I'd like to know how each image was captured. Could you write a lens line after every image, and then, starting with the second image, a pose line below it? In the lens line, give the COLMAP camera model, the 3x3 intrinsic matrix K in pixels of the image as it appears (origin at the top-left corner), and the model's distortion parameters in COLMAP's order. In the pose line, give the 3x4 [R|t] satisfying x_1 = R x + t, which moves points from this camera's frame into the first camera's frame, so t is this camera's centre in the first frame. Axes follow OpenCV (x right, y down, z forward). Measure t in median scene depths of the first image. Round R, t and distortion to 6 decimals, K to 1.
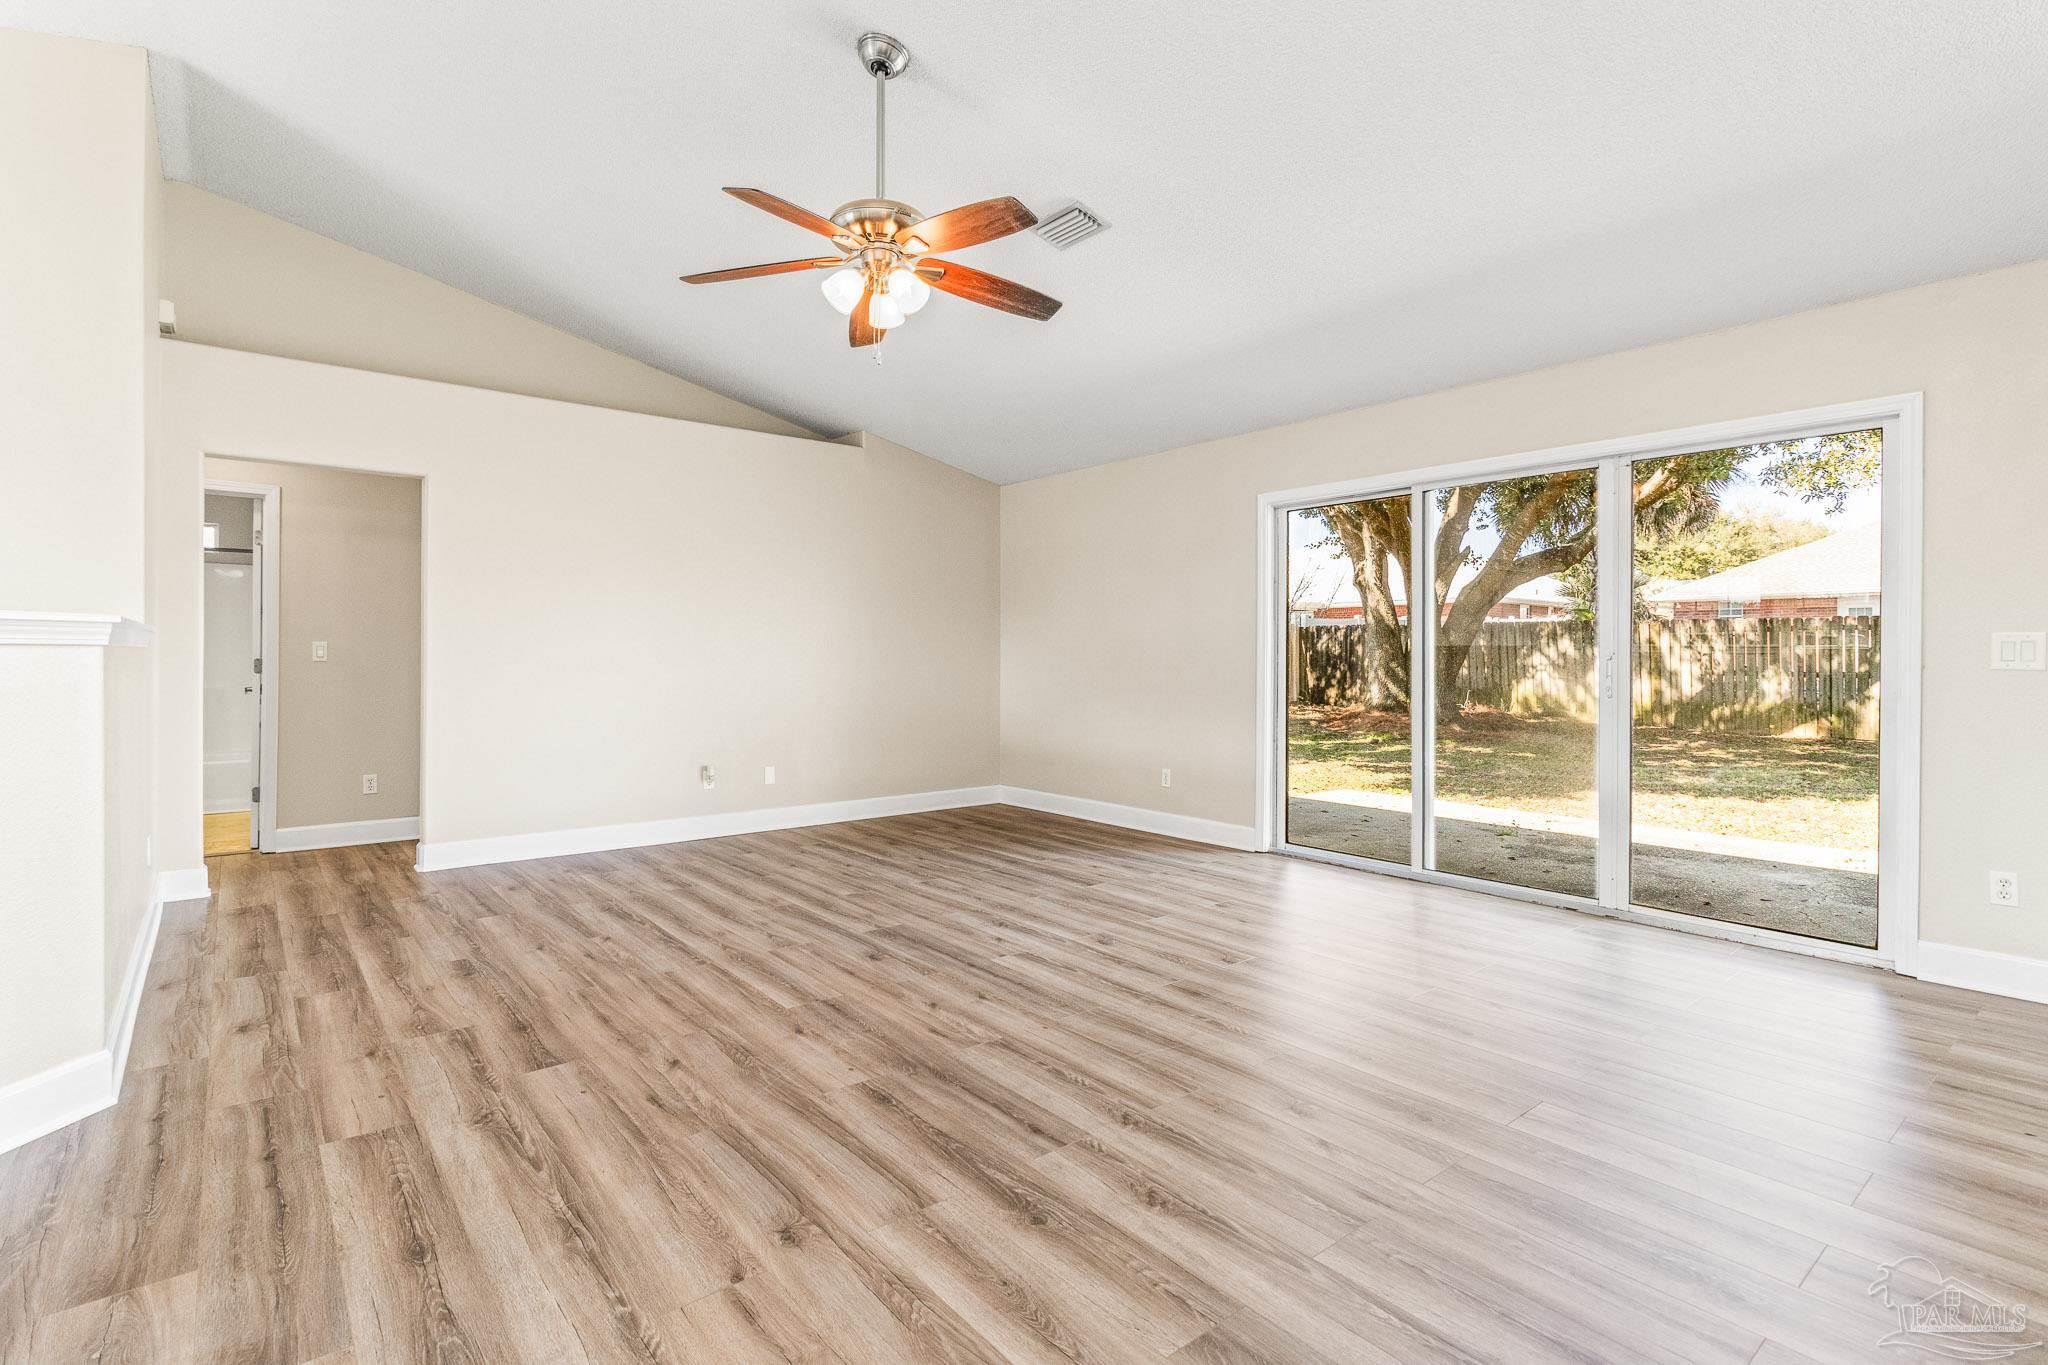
lens RADIAL K [[991.0, 0, 1021.3], [0, 991.0, 669.3], [0, 0, 1]] dist [0.000570, 0.000126]
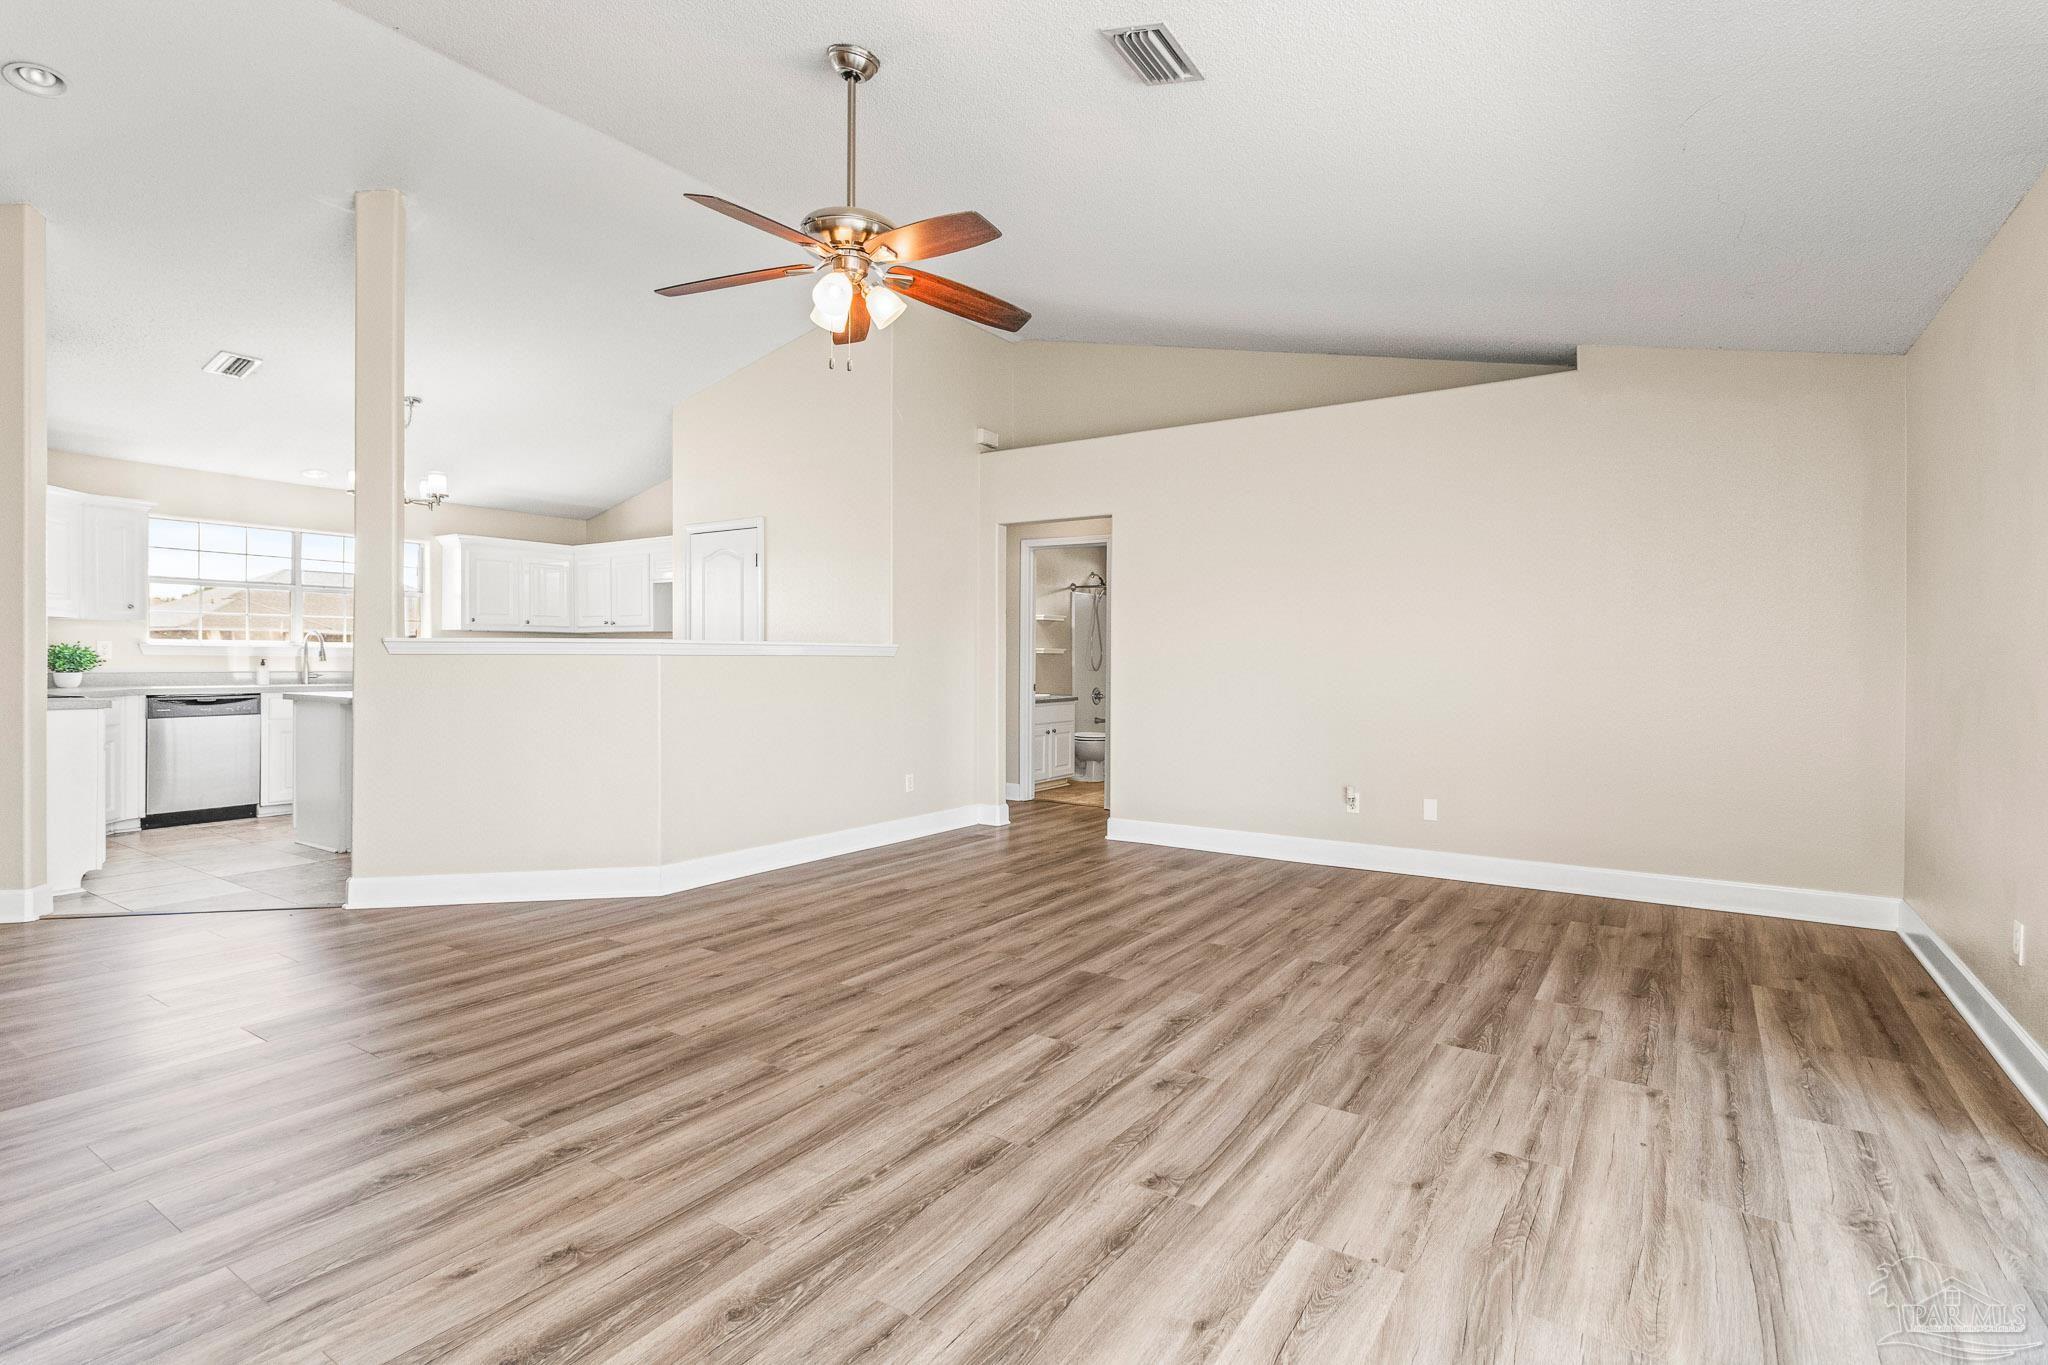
lens RADIAL K [[991.0, 0, 1018.8], [0, 991.0, 672.2], [0, 0, 1]] dist [0.000570, 0.000126]
pose [[0.284728, 0.011276, -0.958542, 0.904289], [-0.017848, 0.999820, 0.006460, -0.013444], [0.958442, 0.015269, 0.284878, 0.907221]]
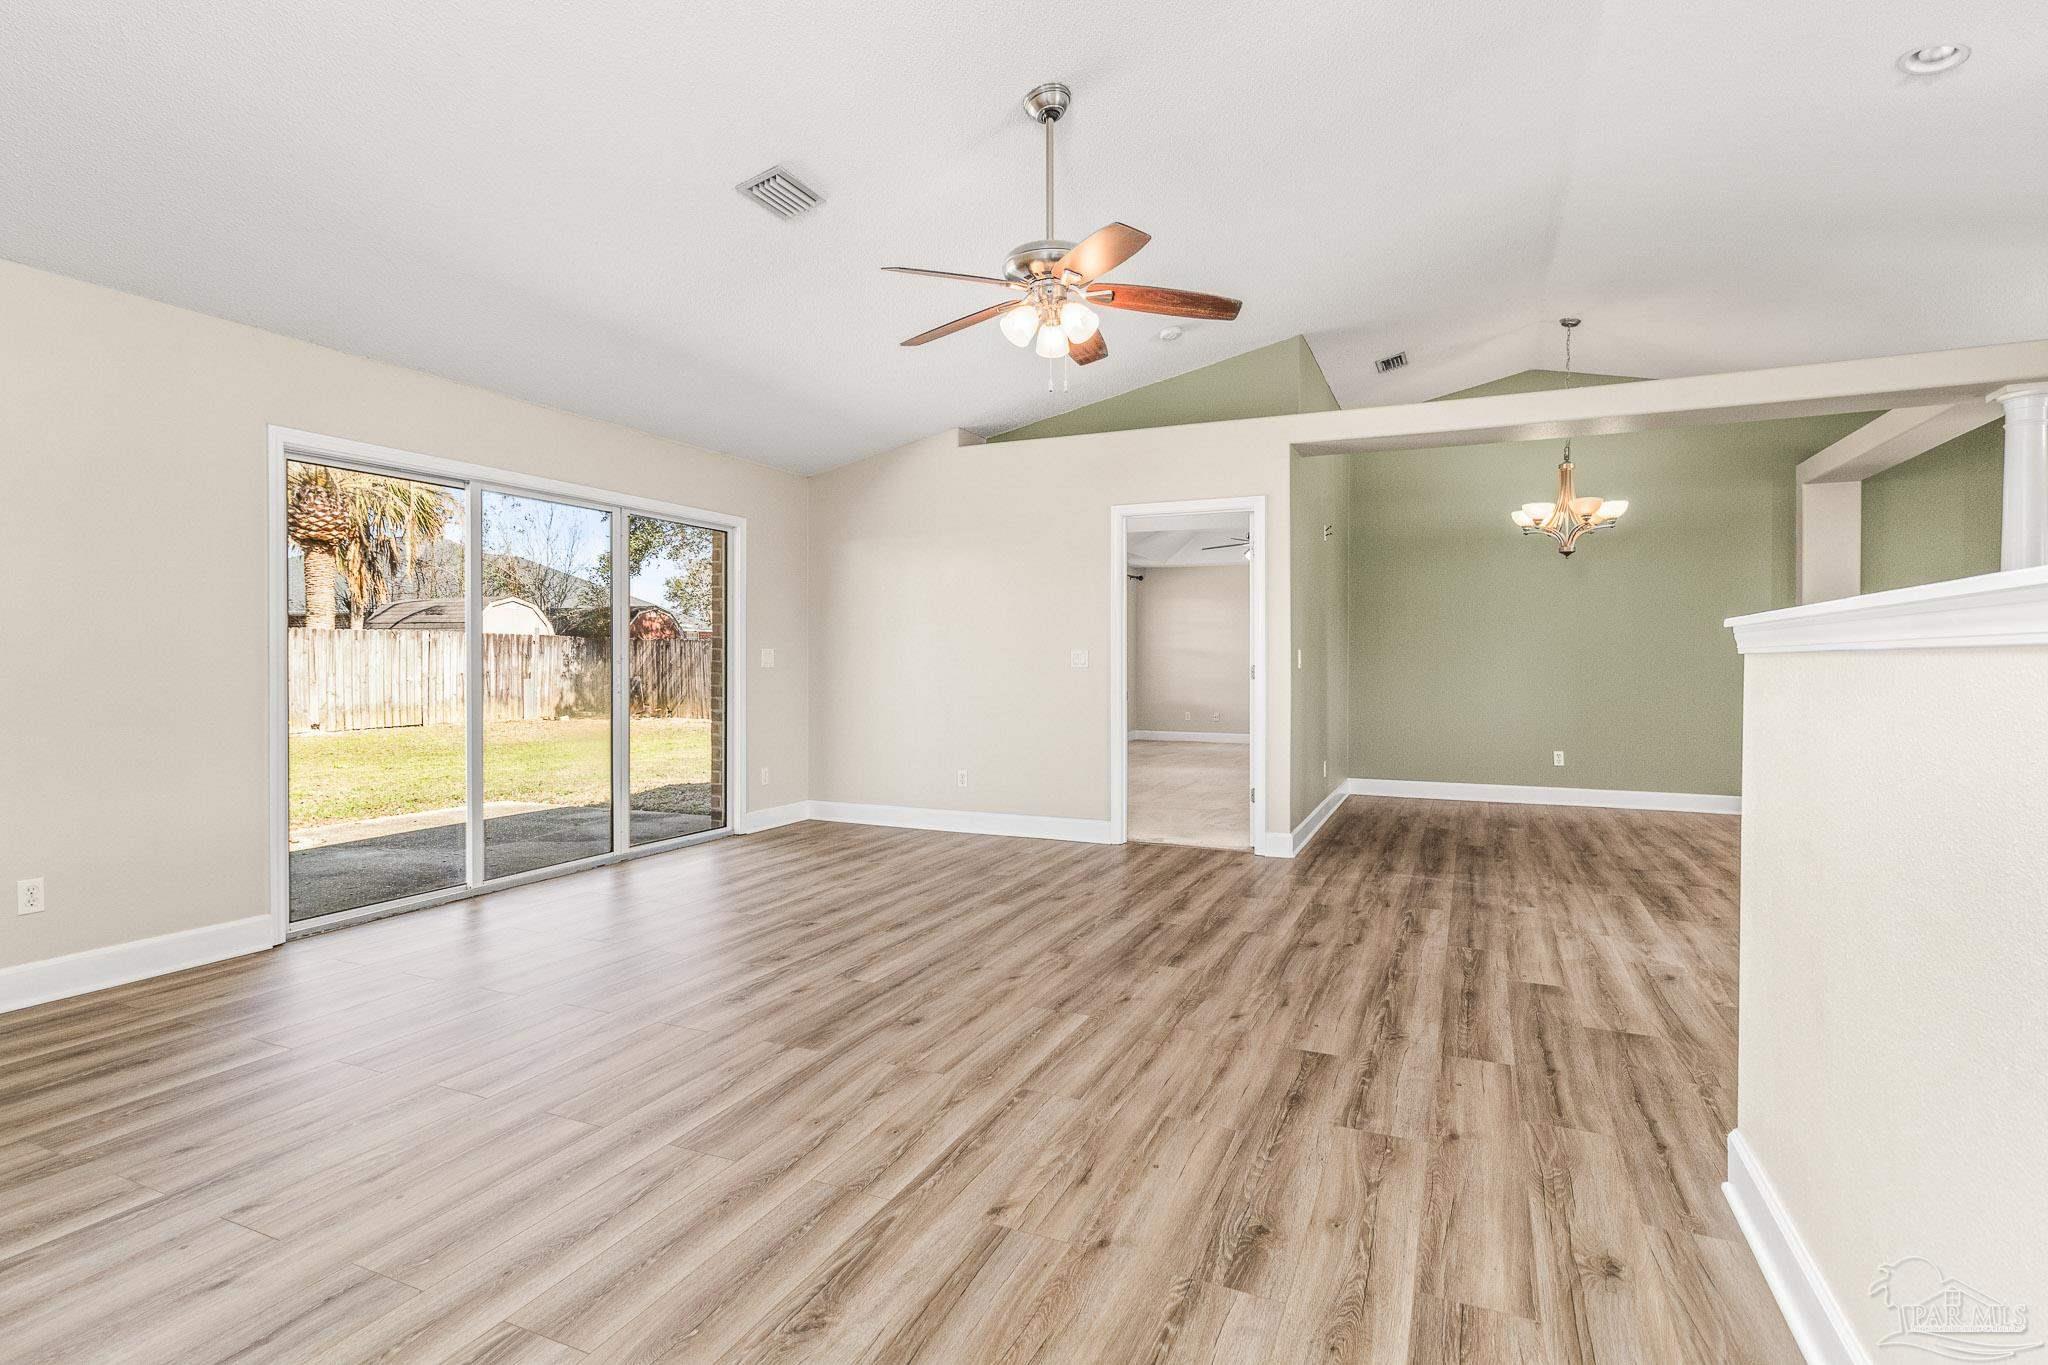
lens RADIAL K [[991.0, 0, 1030.0], [0, 991.0, 669.7], [0, 0, 1]] dist [0.000570, 0.000126]
pose [[-0.458002, -0.011423, 0.888878, -1.141940], [0.011344, 0.999761, 0.018693, -0.029110], [-0.888879, 0.018645, -0.457763, 1.568764]]
